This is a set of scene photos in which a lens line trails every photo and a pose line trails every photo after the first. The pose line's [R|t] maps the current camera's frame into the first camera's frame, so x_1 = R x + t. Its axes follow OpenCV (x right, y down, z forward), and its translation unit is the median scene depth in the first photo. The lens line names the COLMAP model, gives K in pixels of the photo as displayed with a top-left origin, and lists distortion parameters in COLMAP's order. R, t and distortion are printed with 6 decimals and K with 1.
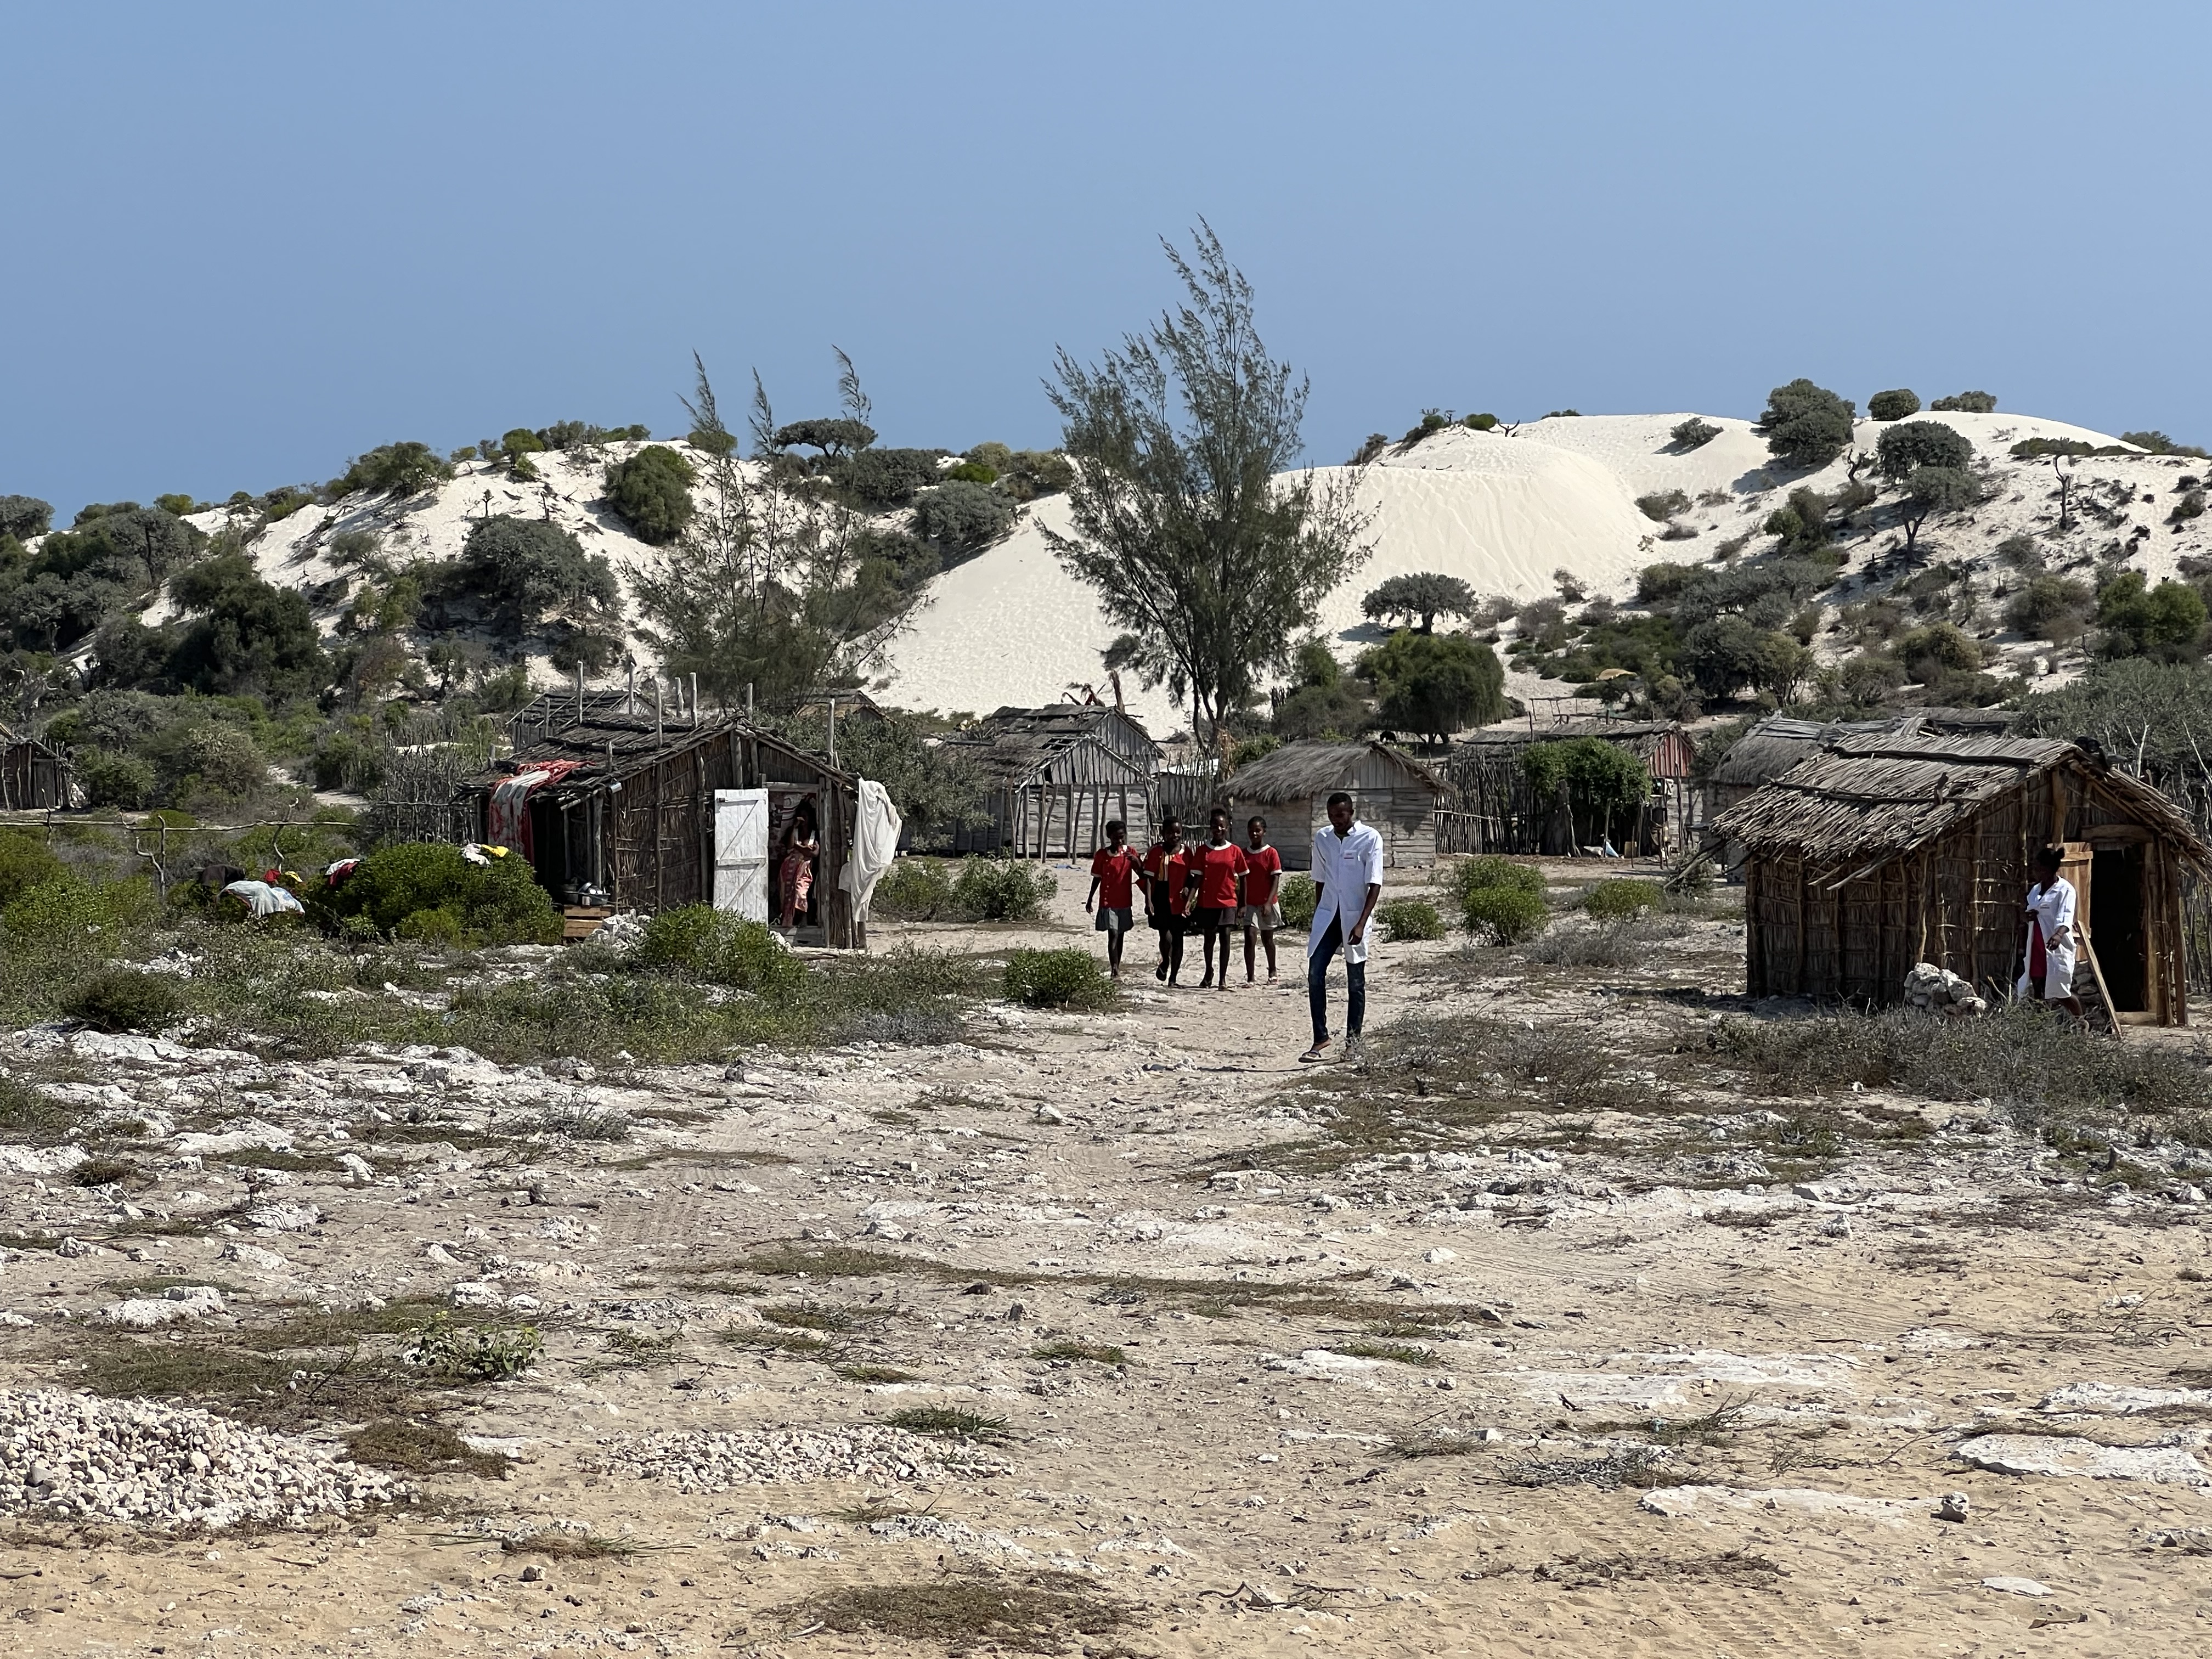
lens RADIAL K [[5157.3, 0, 1106.0], [0, 5157.3, 826.9], [0, 0, 1]] dist [0.047637, 0.000000]
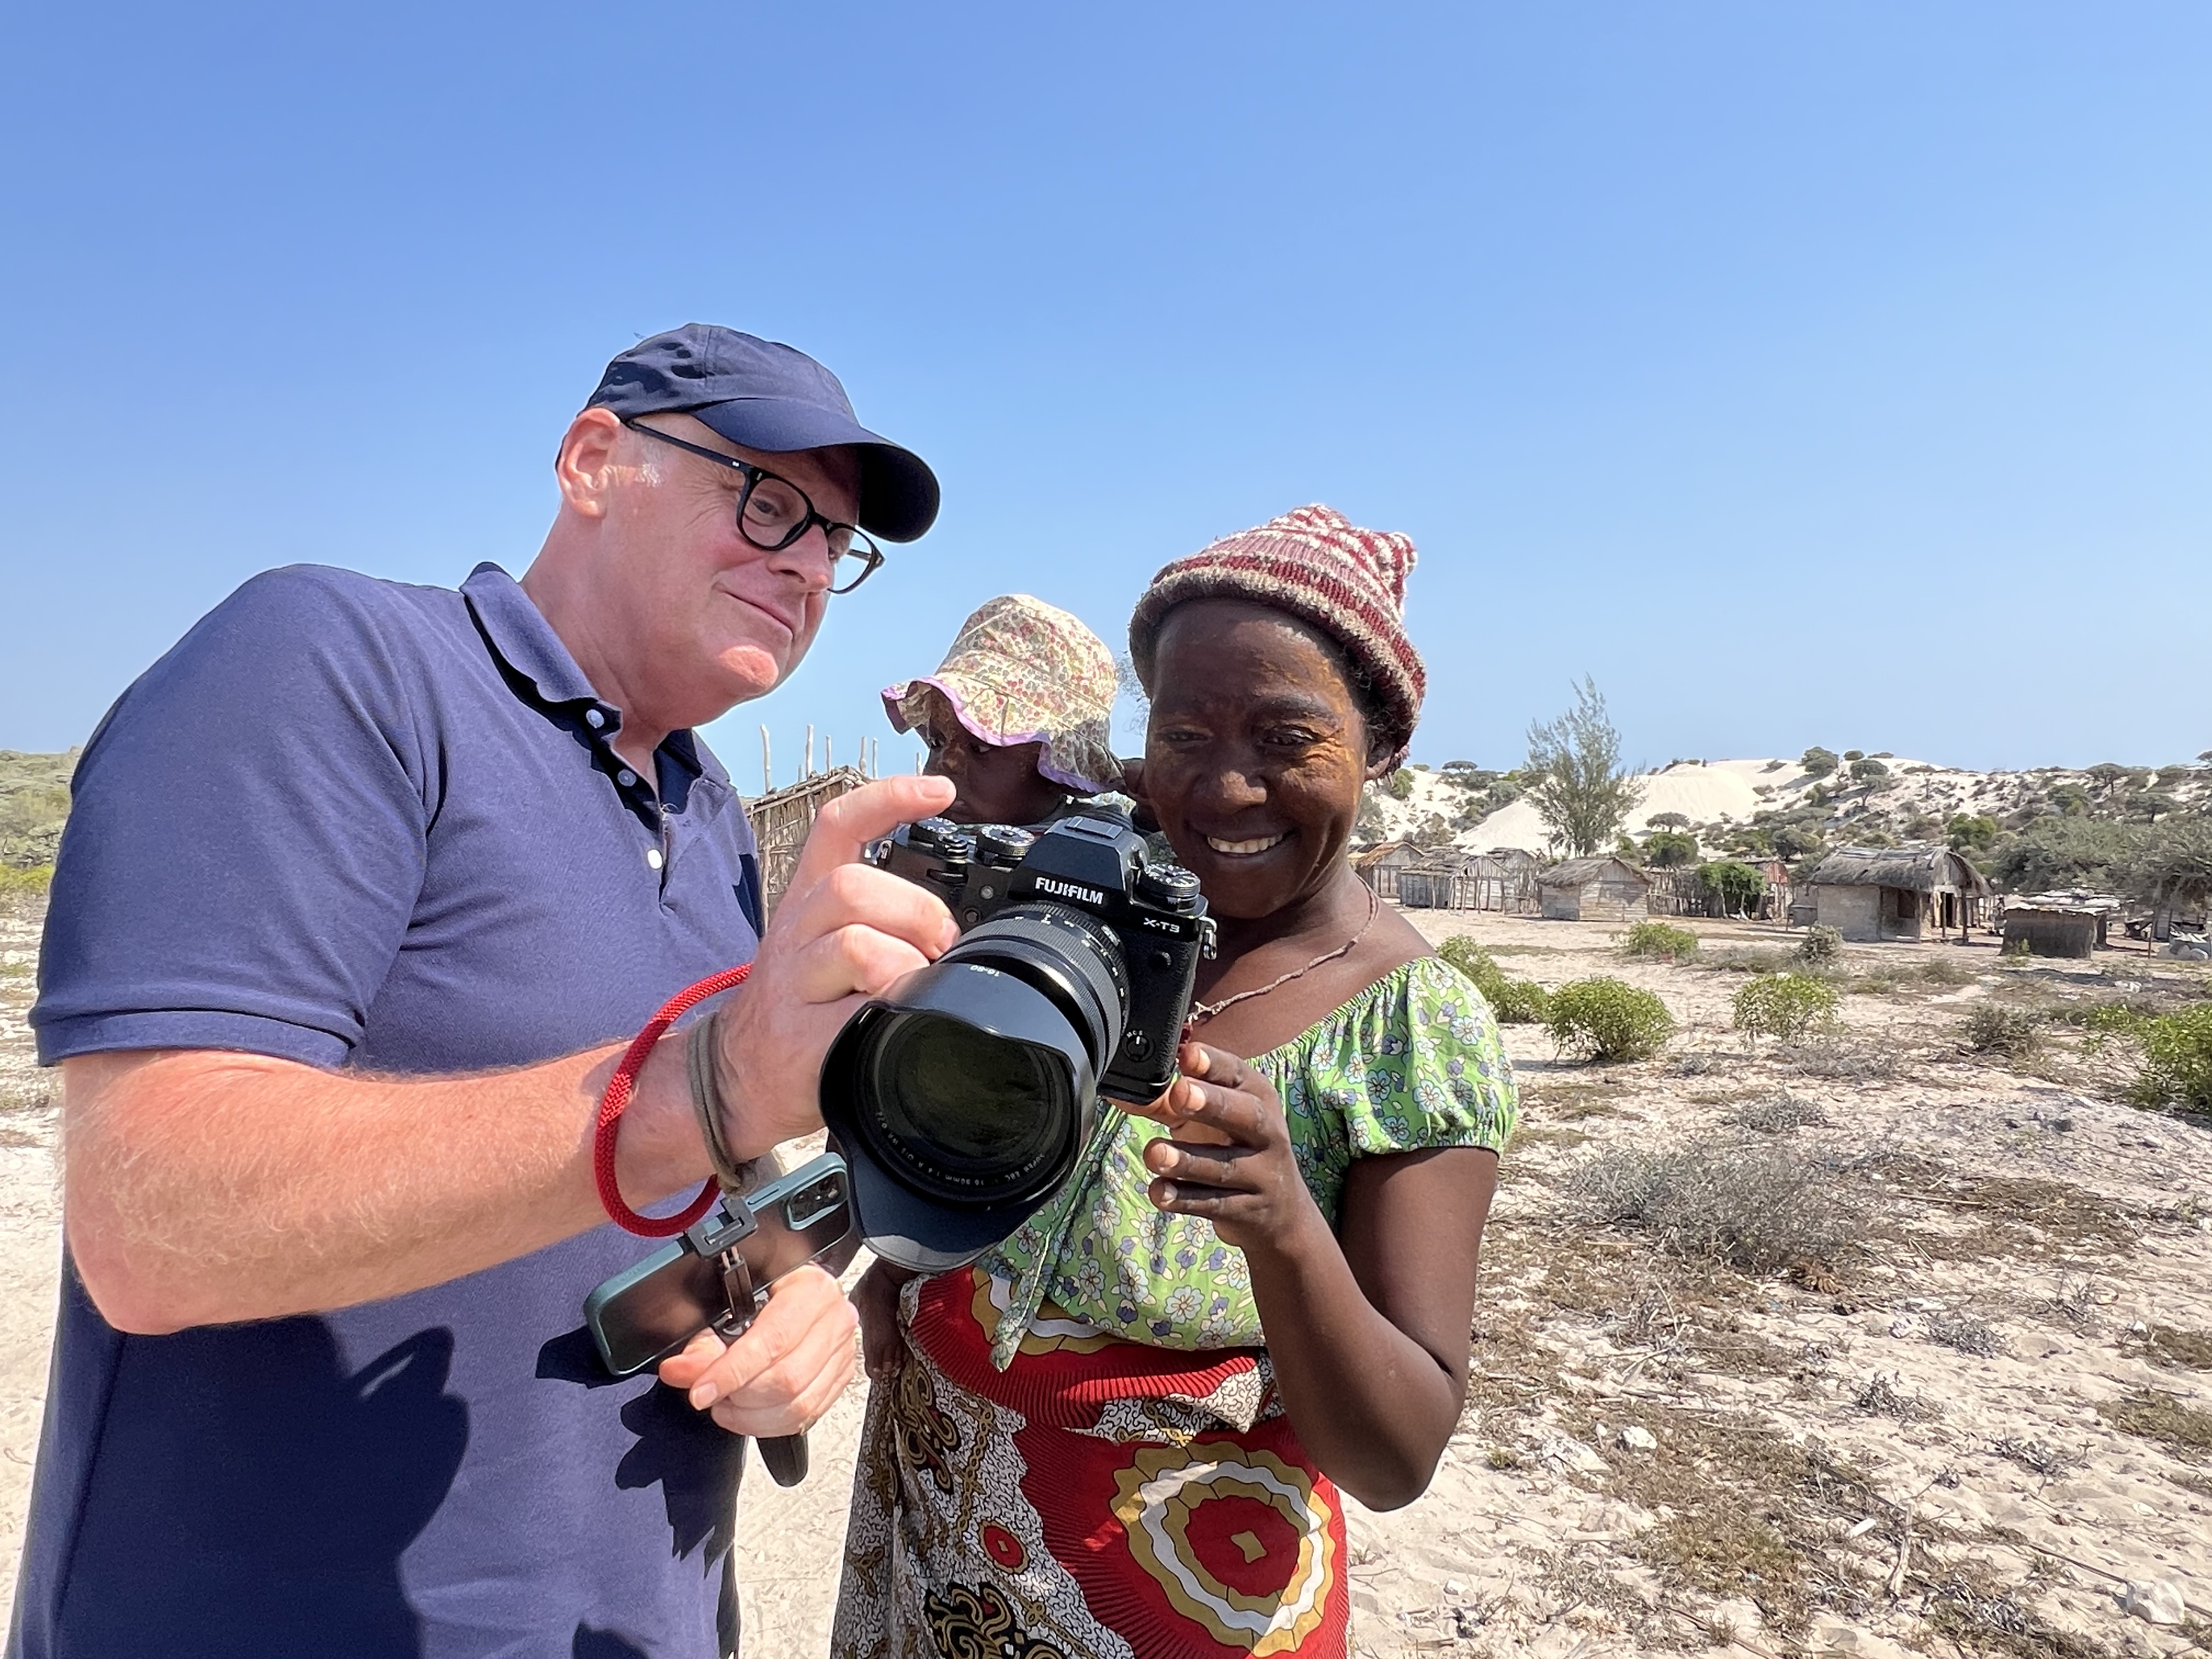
lens RADIAL K [[1522.6, 0, 1105.5], [0, 1522.6, 850.8], [0, 0, 1]] dist [-0.008567, -0.005088]
pose [[0.955657, 0.025090, -0.293410, 0.012315], [-0.033184, 0.999193, -0.022638, 0.000216], [0.292605, 0.031371, 0.955719, 0.133513]]
